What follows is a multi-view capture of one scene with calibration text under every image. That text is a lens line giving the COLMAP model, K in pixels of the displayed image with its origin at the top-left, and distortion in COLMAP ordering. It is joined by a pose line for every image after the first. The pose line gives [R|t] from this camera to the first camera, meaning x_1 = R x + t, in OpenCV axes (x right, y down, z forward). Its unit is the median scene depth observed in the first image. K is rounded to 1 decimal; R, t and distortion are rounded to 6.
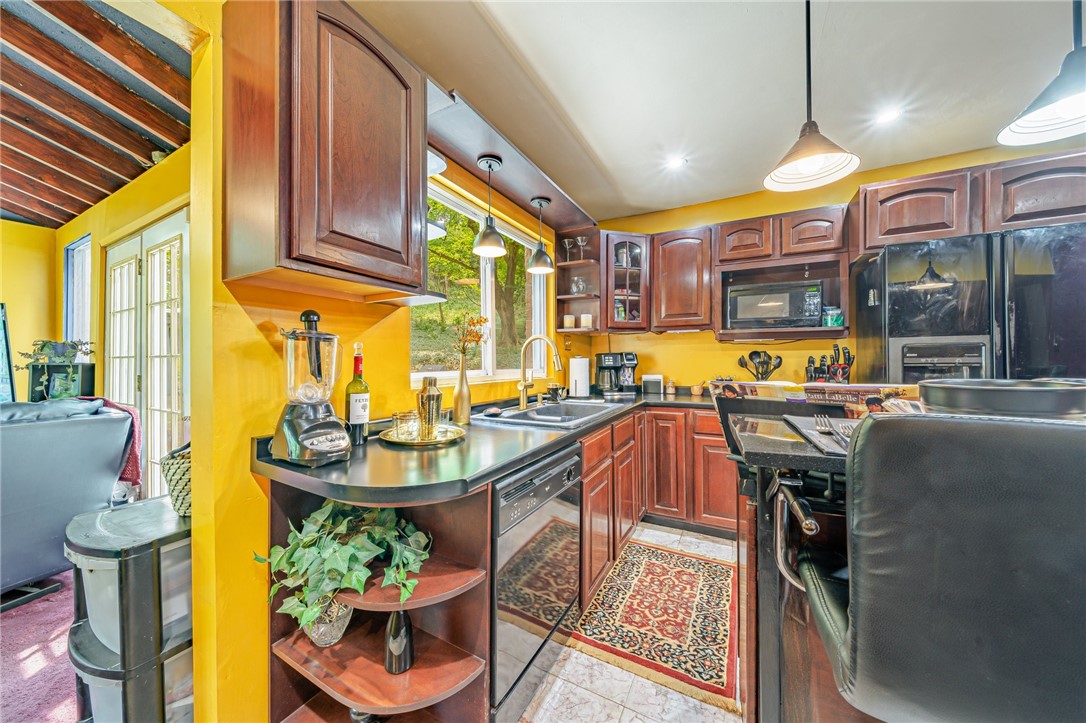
lens RADIAL K [[373.2, 0, 532.2], [0, 373.2, 362.5], [0, 0, 1]] dist [-0.002051, -0.000068]
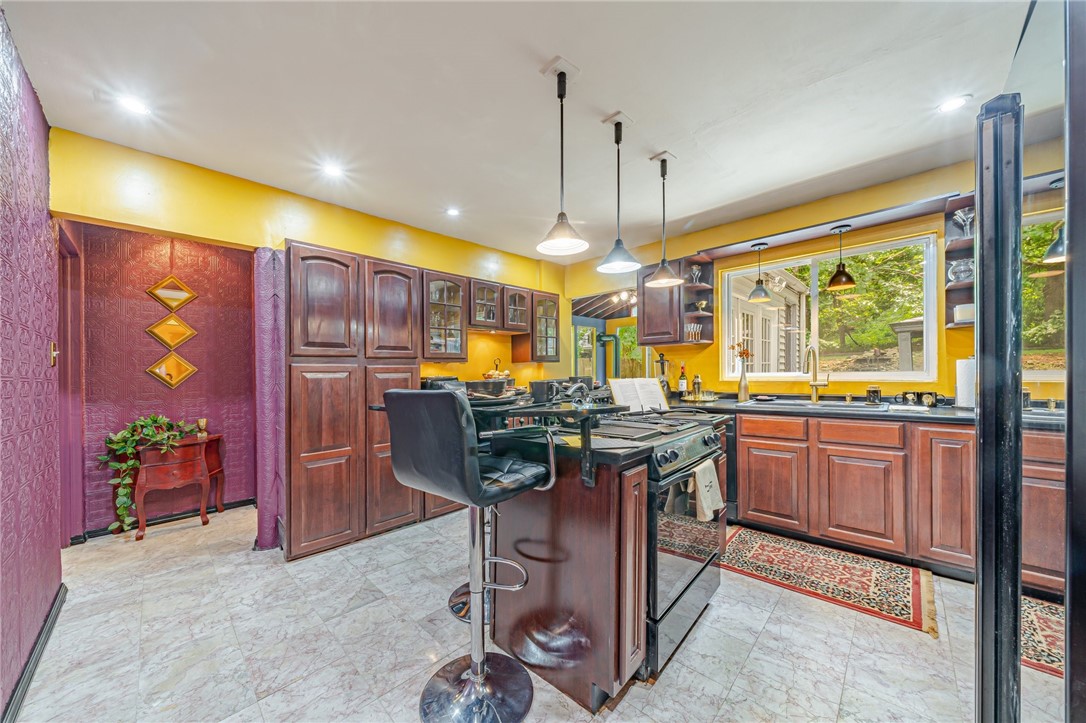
lens RADIAL K [[372.8, 0, 547.4], [0, 372.8, 370.7], [0, 0, 1]] dist [-0.001387, -0.000075]
pose [[-0.246452, 0.011627, -0.969085, 1.162230], [0.022050, 0.999736, 0.006388, -0.011316], [0.968904, -0.019794, -0.246643, 0.342966]]
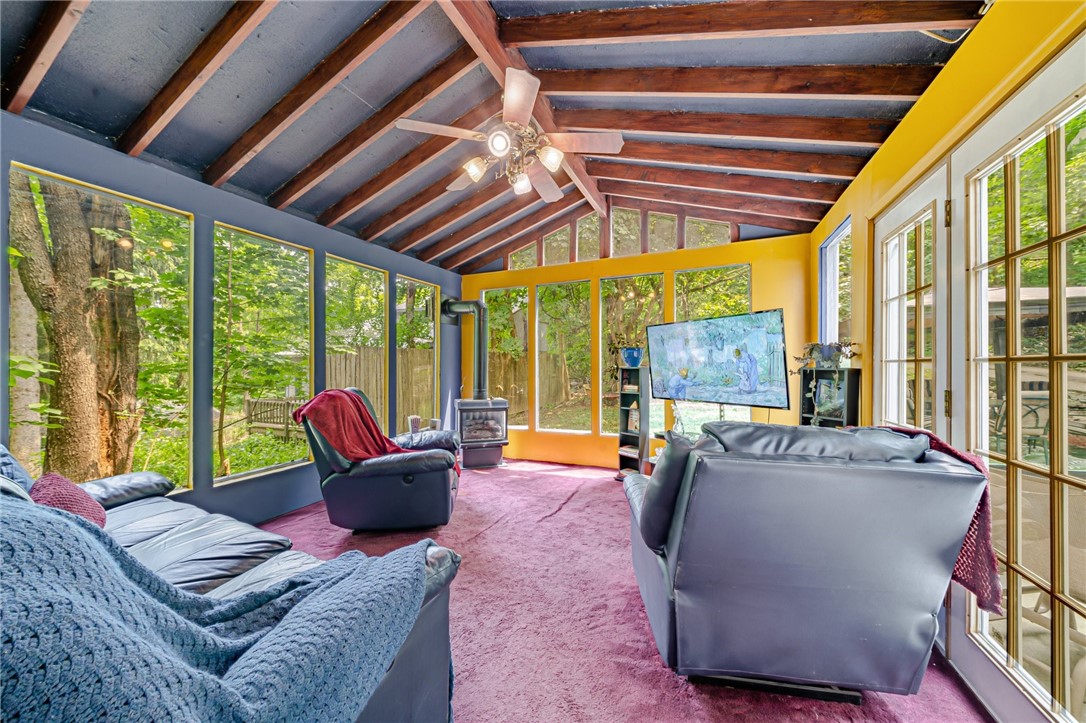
lens RADIAL K [[381.3, 0, 543.0], [0, 381.3, 361.5], [0, 0, 1]] dist [-0.002026, -0.000107]
pose [[0.095486, -0.005512, -0.995415, -0.435196], [-0.000066, 0.999985, -0.005544, -0.008973], [0.995431, 0.000595, 0.095484, 0.243977]]
